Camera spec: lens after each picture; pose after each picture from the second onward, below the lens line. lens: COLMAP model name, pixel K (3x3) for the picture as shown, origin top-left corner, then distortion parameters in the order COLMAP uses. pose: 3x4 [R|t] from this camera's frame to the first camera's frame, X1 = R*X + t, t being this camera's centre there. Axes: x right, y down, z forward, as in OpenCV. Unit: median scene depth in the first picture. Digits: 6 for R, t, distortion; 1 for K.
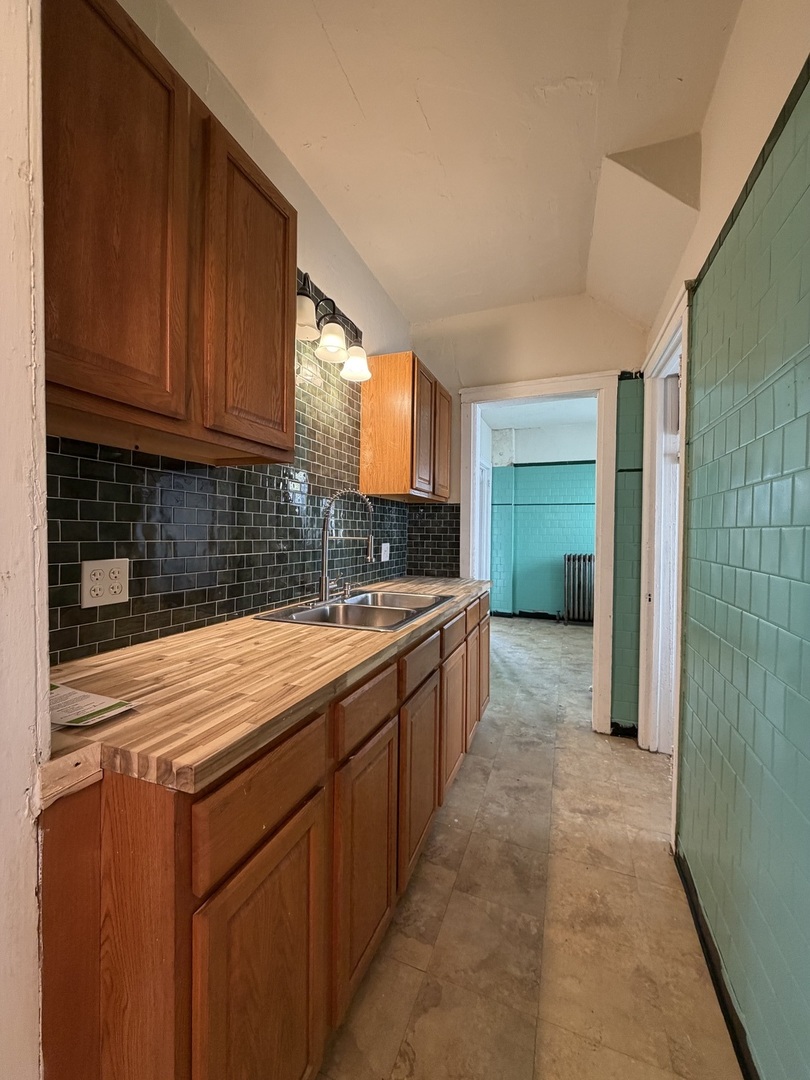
lens RADIAL K [[429.5, 0, 403.9], [0, 429.5, 537.9], [0, 0, 1]] dist [0.001317, 0.000894]
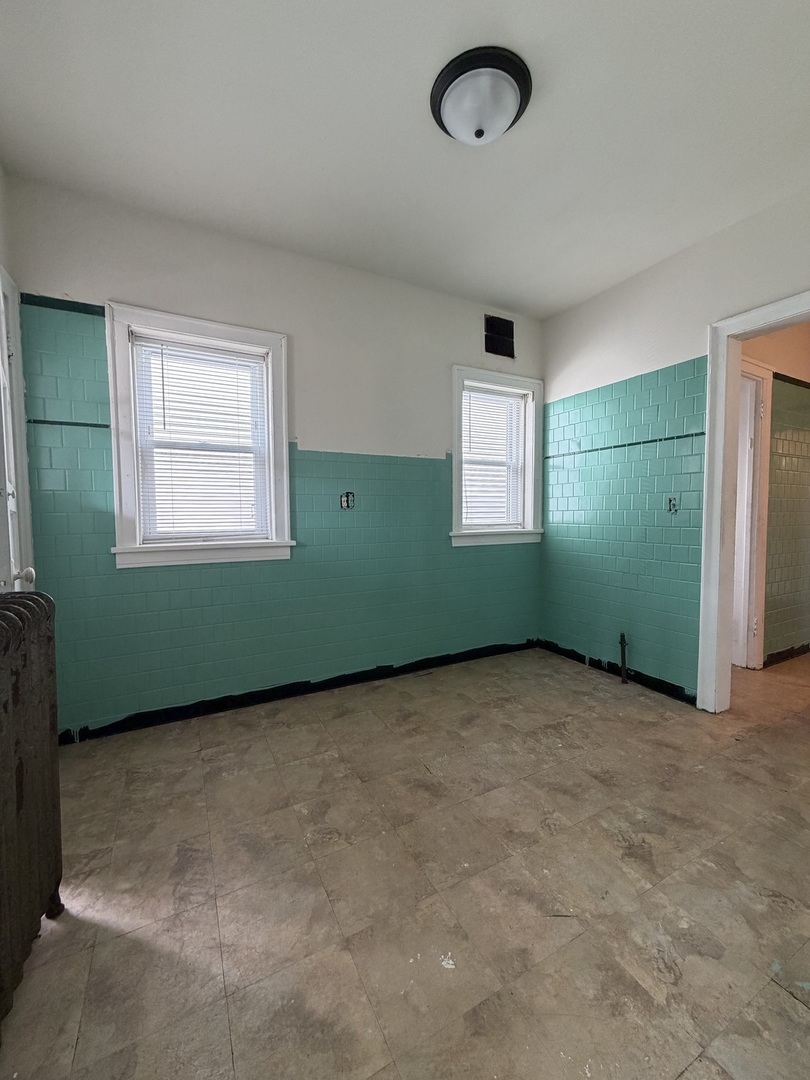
lens RADIAL K [[429.5, 0, 408.3], [0, 429.5, 535.8], [0, 0, 1]] dist [0.001317, 0.000894]
pose [[-0.756203, -0.049834, 0.652437, 0.300872], [0.009401, 0.996165, 0.086985, -0.011885], [-0.654270, 0.071912, -0.752834, 1.711813]]
